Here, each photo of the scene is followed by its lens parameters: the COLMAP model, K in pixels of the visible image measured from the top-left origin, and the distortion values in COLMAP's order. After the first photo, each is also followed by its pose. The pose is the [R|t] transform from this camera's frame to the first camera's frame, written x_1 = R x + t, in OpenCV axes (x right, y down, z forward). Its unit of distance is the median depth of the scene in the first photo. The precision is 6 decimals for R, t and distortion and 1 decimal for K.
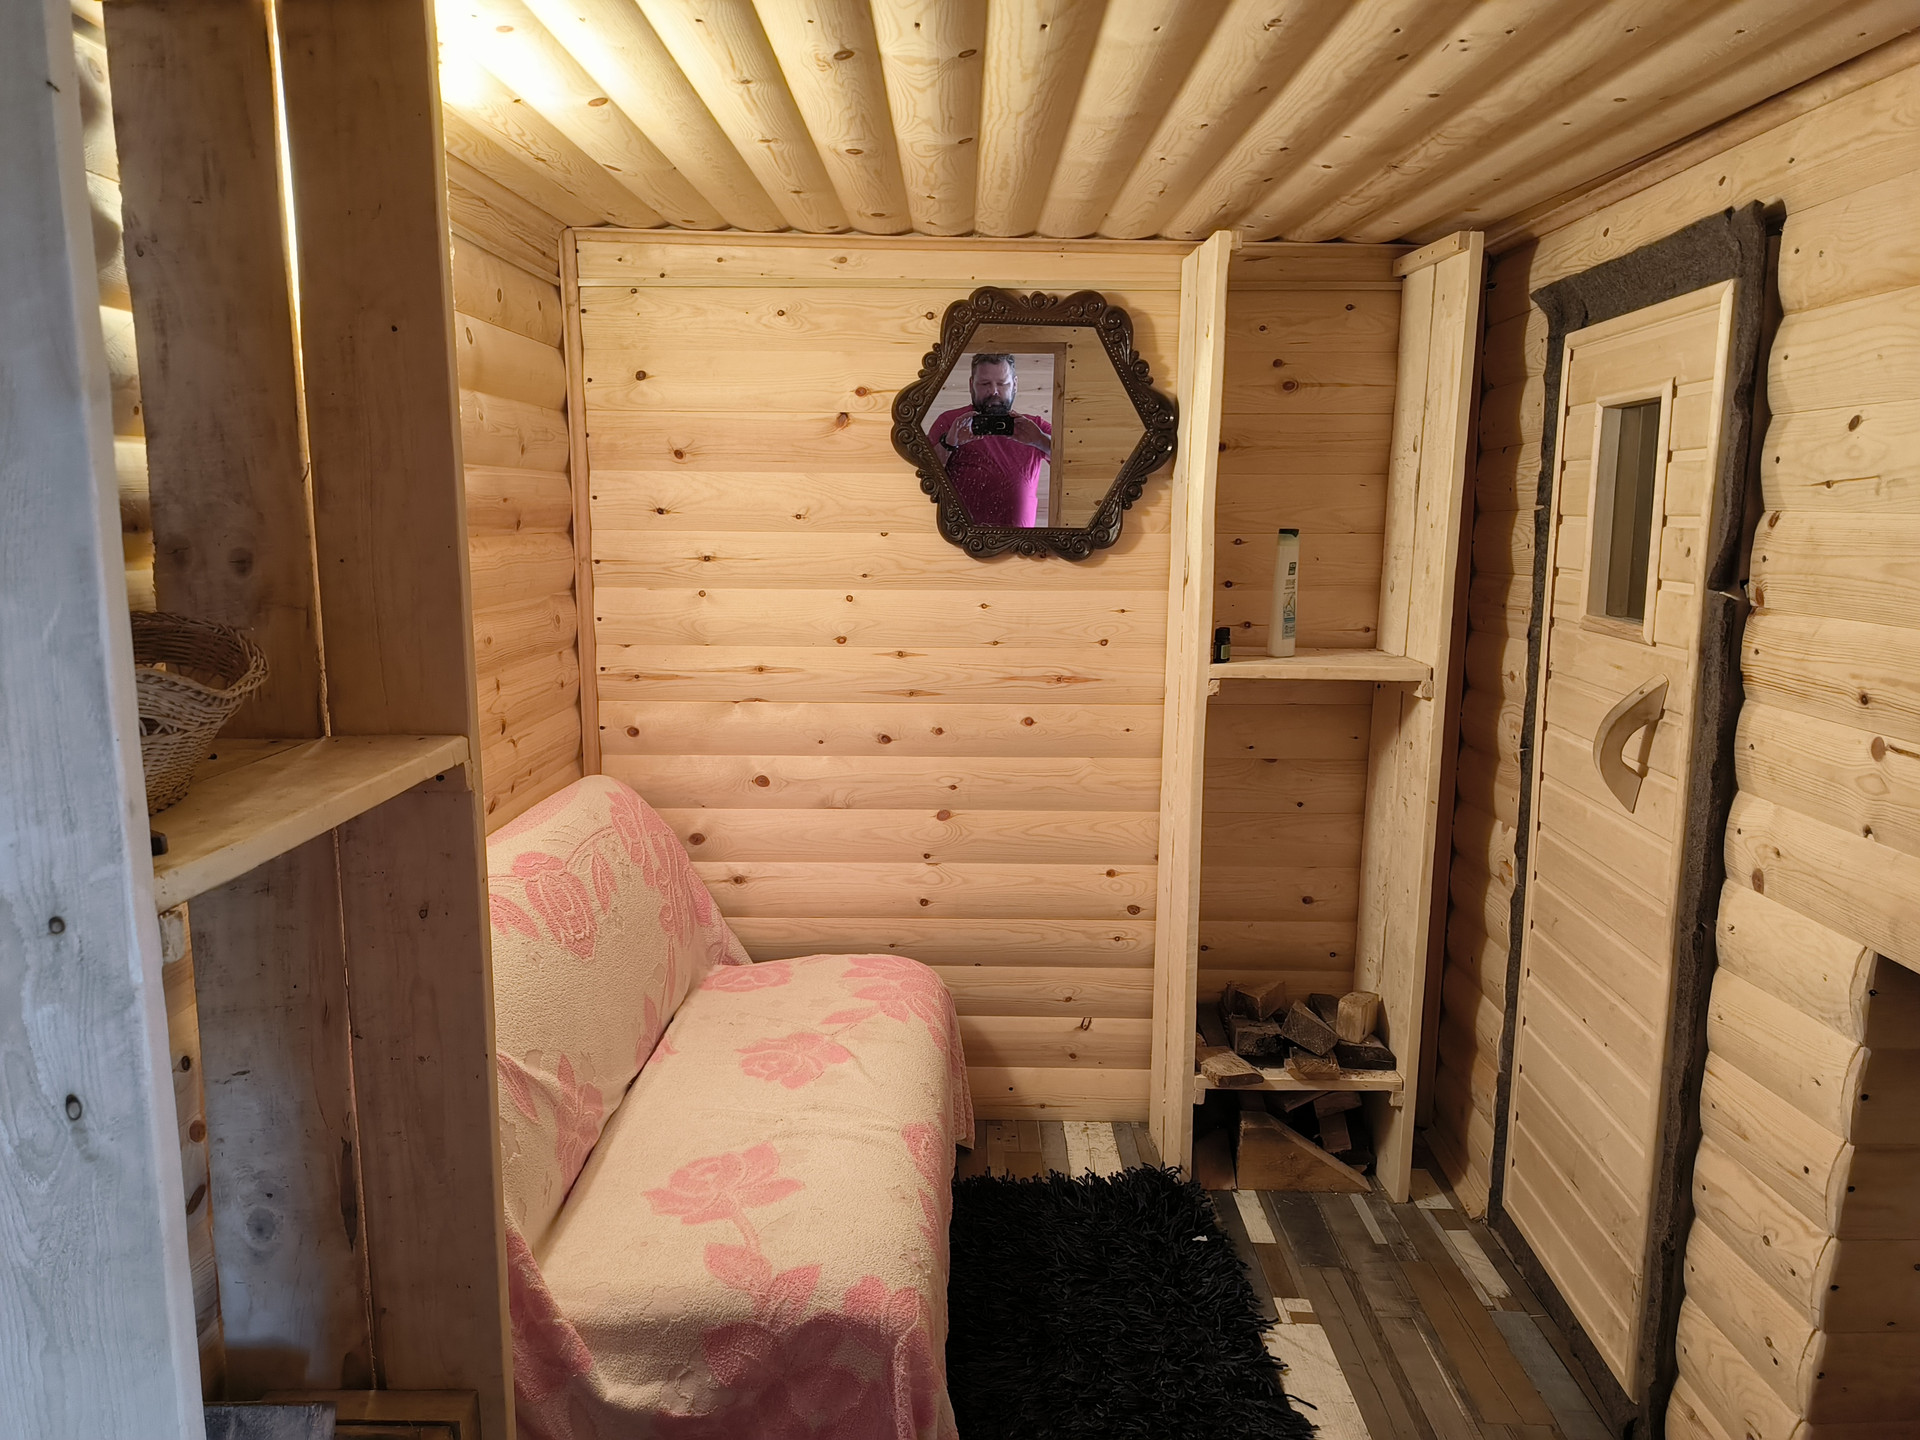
lens RADIAL K [[1342.9, 0, 964.1], [0, 1342.9, 718.9], [0, 0, 1]] dist [0.059169, -0.051879]
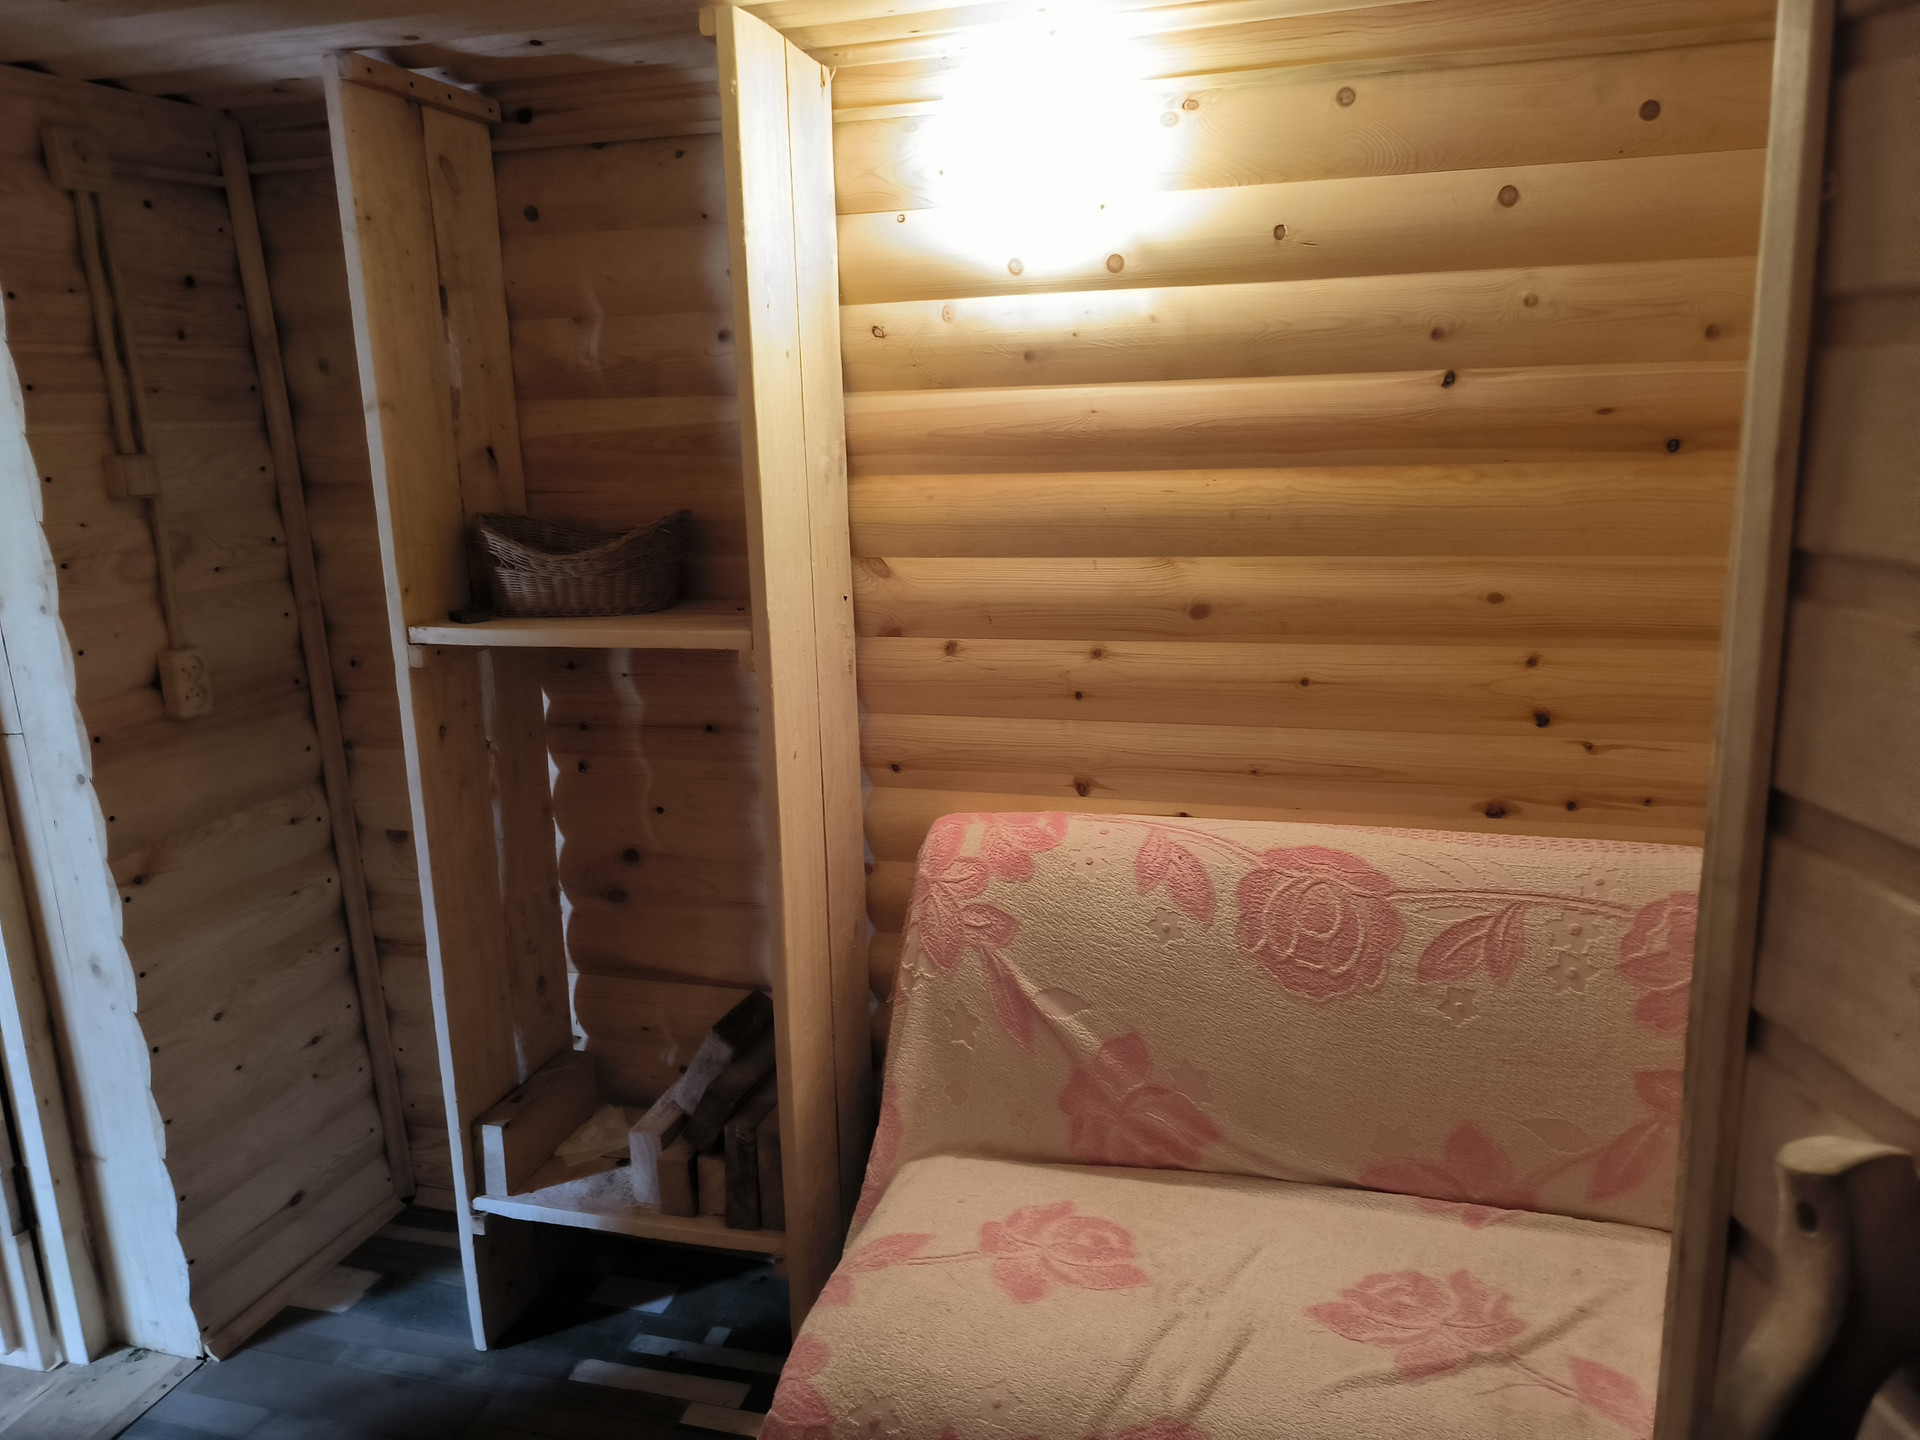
lens RADIAL K [[1342.9, 0, 966.4], [0, 1342.9, 719.3], [0, 0, 1]] dist [0.059169, -0.051879]
pose [[-0.261823, 0.219477, -0.939829, 0.527770], [-0.130705, 0.956764, 0.259844, -0.173293], [0.956224, 0.190874, -0.221816, 1.014216]]
